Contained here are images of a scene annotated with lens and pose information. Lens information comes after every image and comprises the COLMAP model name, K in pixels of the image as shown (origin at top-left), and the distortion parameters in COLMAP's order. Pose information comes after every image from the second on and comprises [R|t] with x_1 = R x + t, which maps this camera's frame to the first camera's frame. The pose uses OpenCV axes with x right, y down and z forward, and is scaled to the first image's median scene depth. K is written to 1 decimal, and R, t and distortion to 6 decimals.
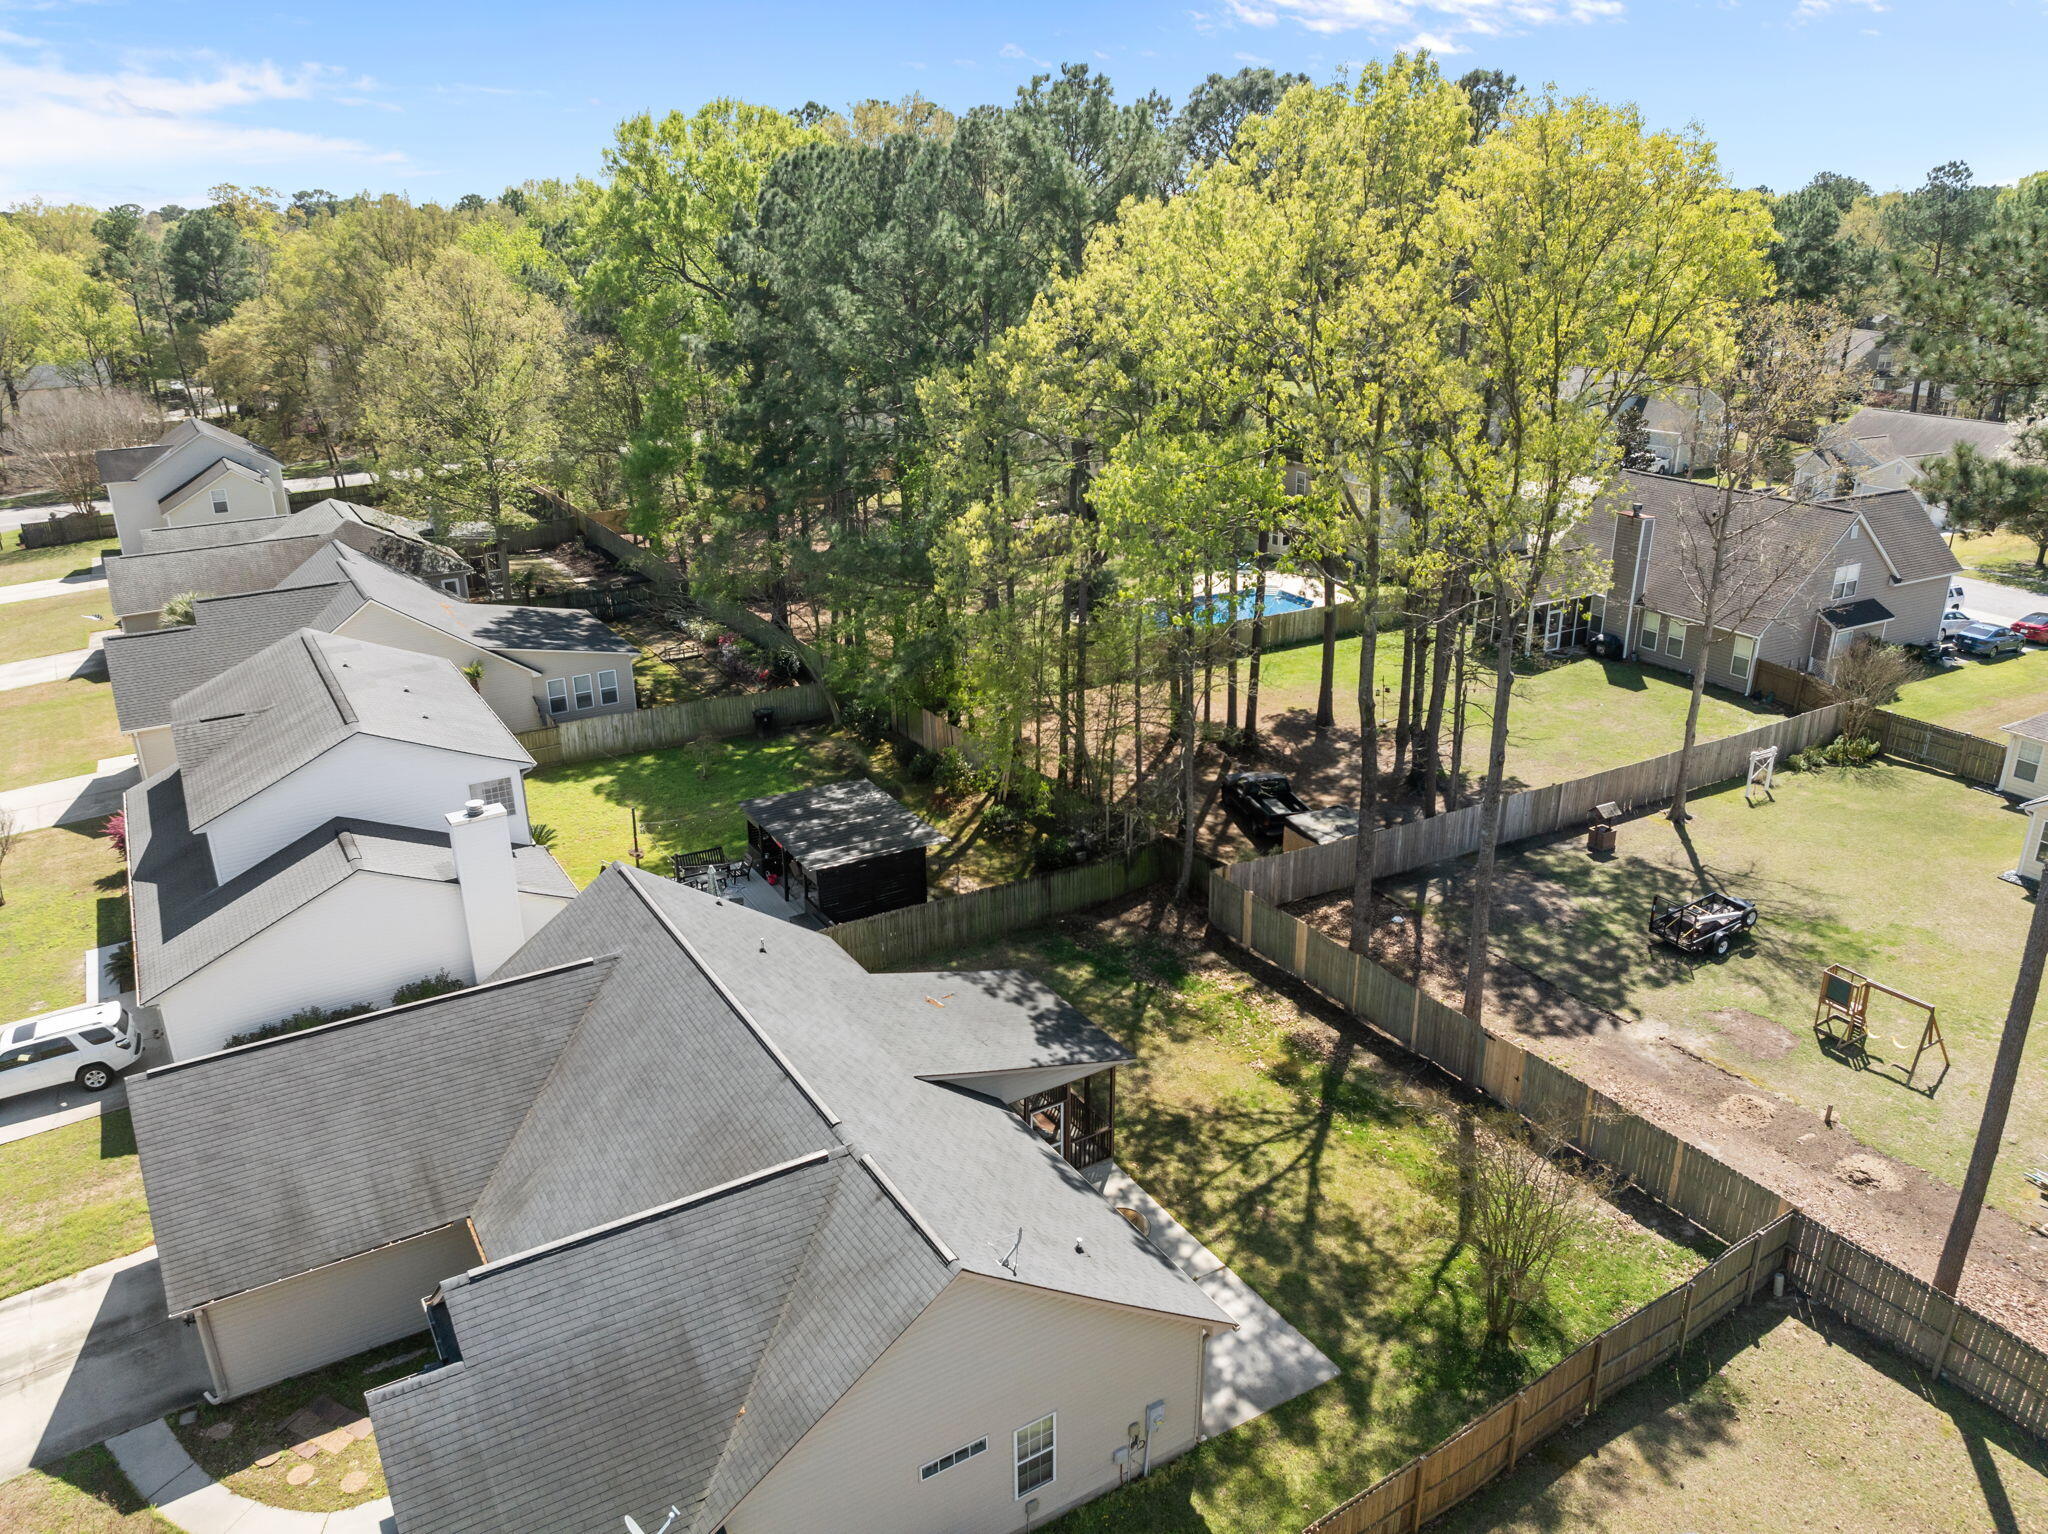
lens RADIAL K [[1455.1, 0, 1022.1], [0, 1455.1, 765.9], [0, 0, 1]] dist [-0.032763, -0.010120]
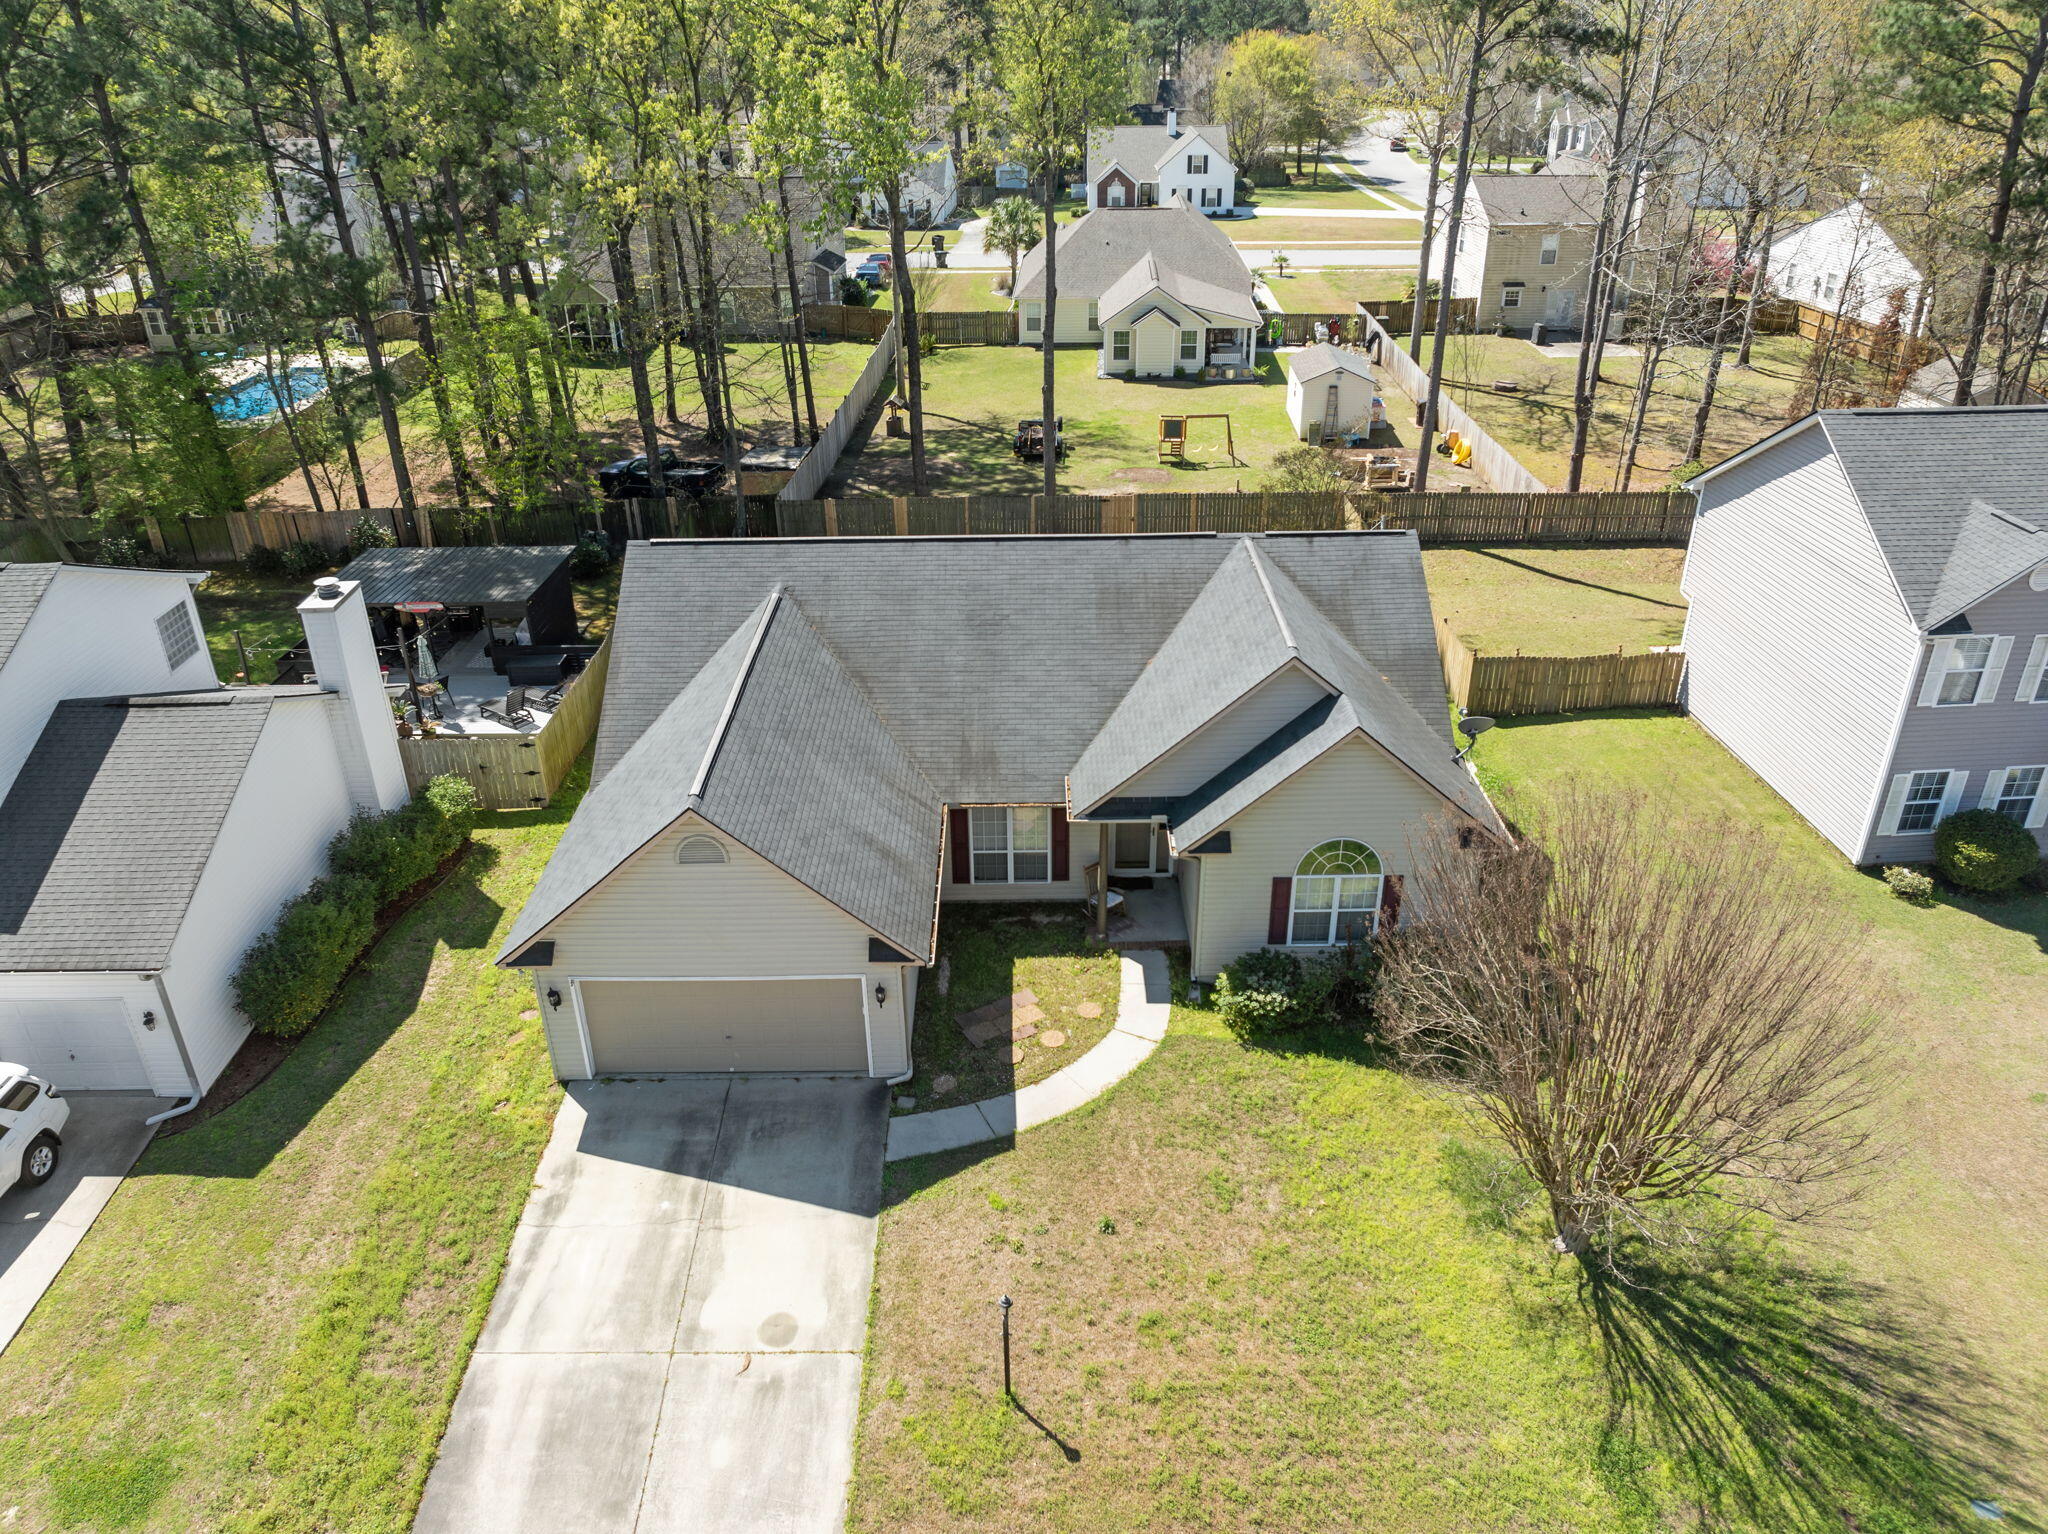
lens RADIAL K [[1449.6, 0, 1023.3], [0, 1449.6, 756.9], [0, 0, 1]] dist [-0.033428, 0.000455]
pose [[0.518626, -0.393511, 0.759063, -0.680804], [0.312585, 0.913599, 0.260053, 0.023369], [-0.795813, 0.102402, 0.596822, 0.216332]]
